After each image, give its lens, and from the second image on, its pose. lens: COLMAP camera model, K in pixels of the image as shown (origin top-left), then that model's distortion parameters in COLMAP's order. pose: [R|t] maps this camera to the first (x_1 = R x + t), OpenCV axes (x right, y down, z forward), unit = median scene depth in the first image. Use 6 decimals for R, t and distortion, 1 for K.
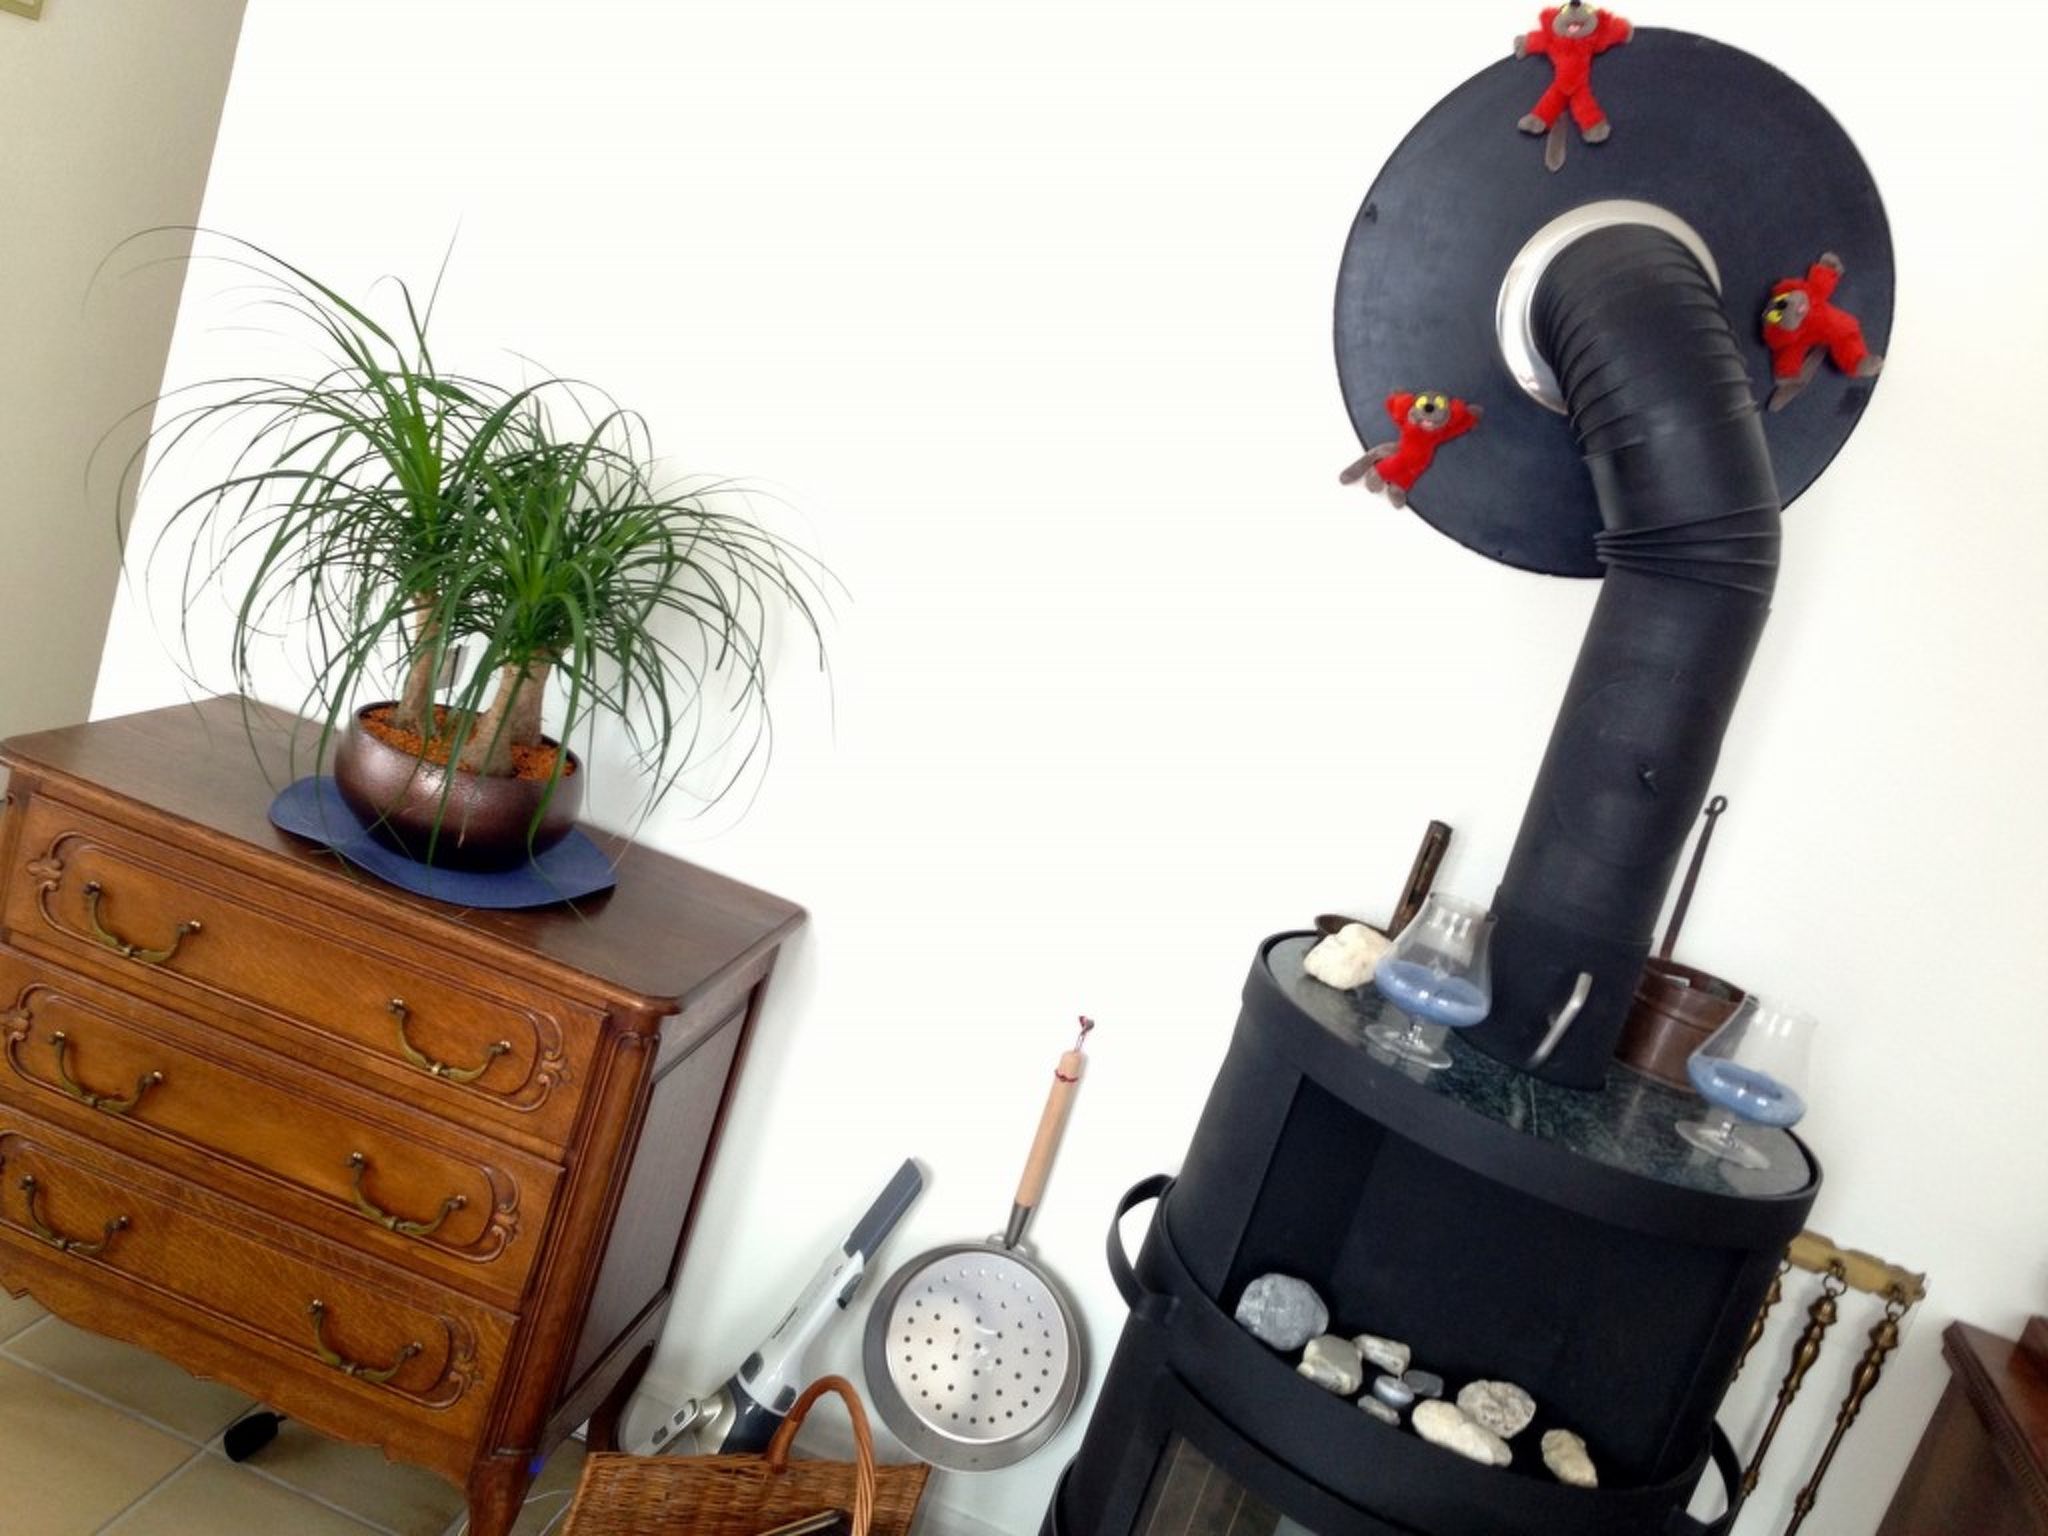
lens RADIAL K [[1936.5, 0, 1024.0], [0, 1936.5, 768.0], [0, 0, 1]] dist [0.063923, -0.025216]
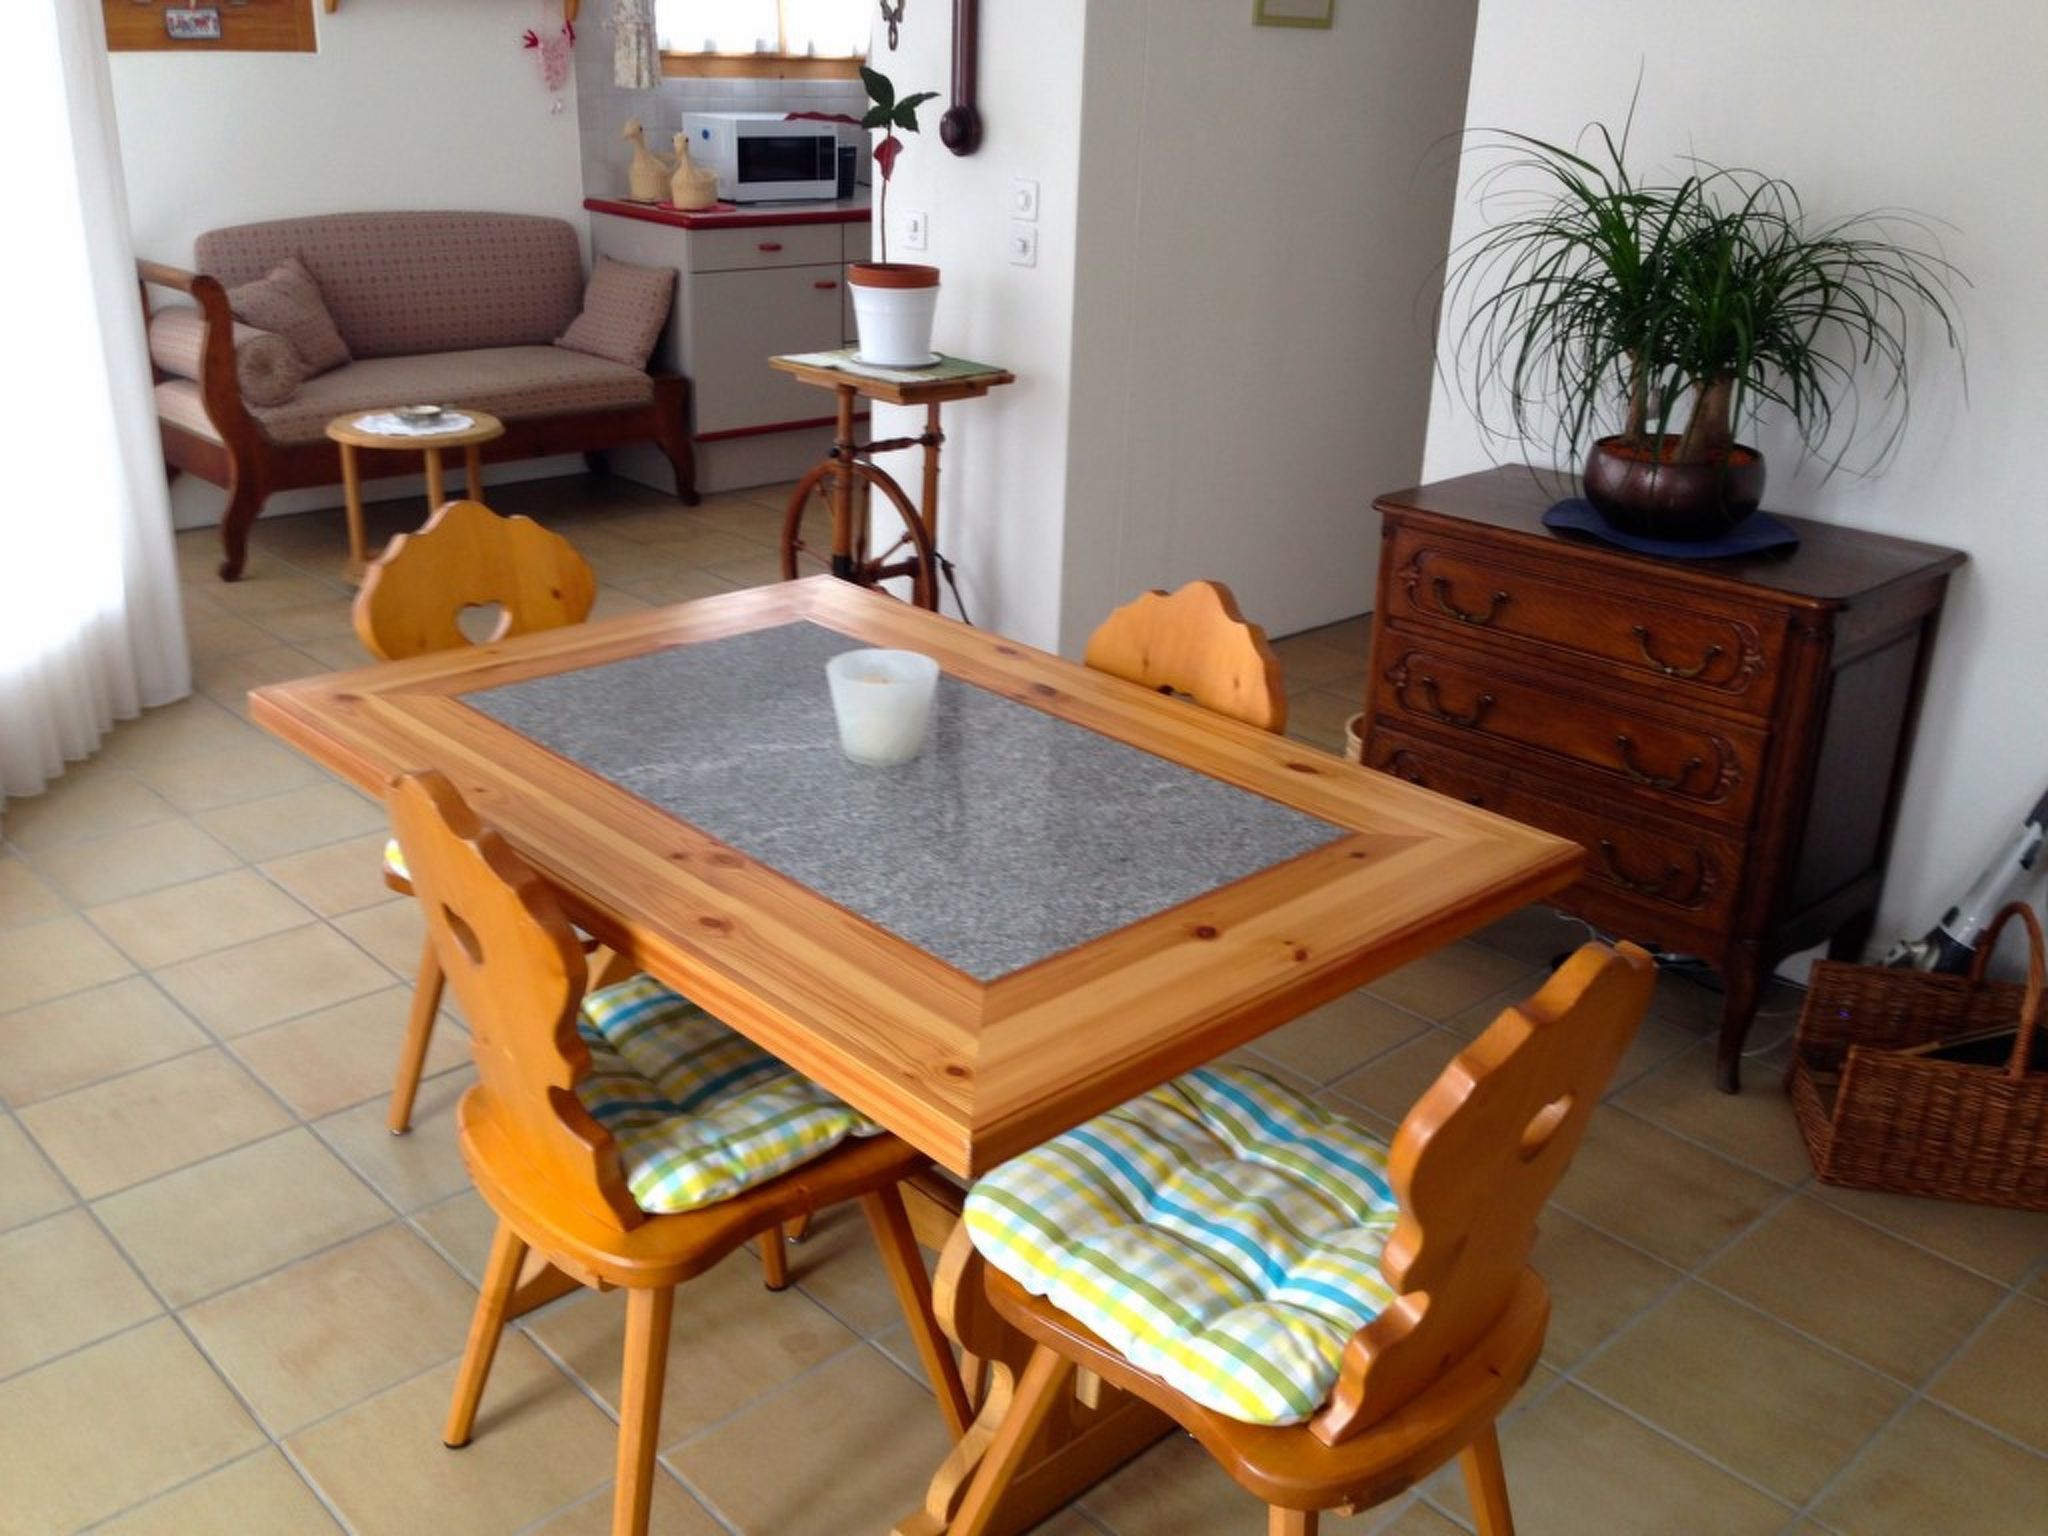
lens RADIAL K [[1936.5, 0, 1024.0], [0, 1936.5, 768.0], [0, 0, 1]] dist [0.063923, -0.025216]
pose [[0.803959, -0.066512, -0.590953, 0.155584], [0.092703, 0.995595, 0.014062, 0.156363], [0.587415, -0.066088, 0.806583, -0.430990]]
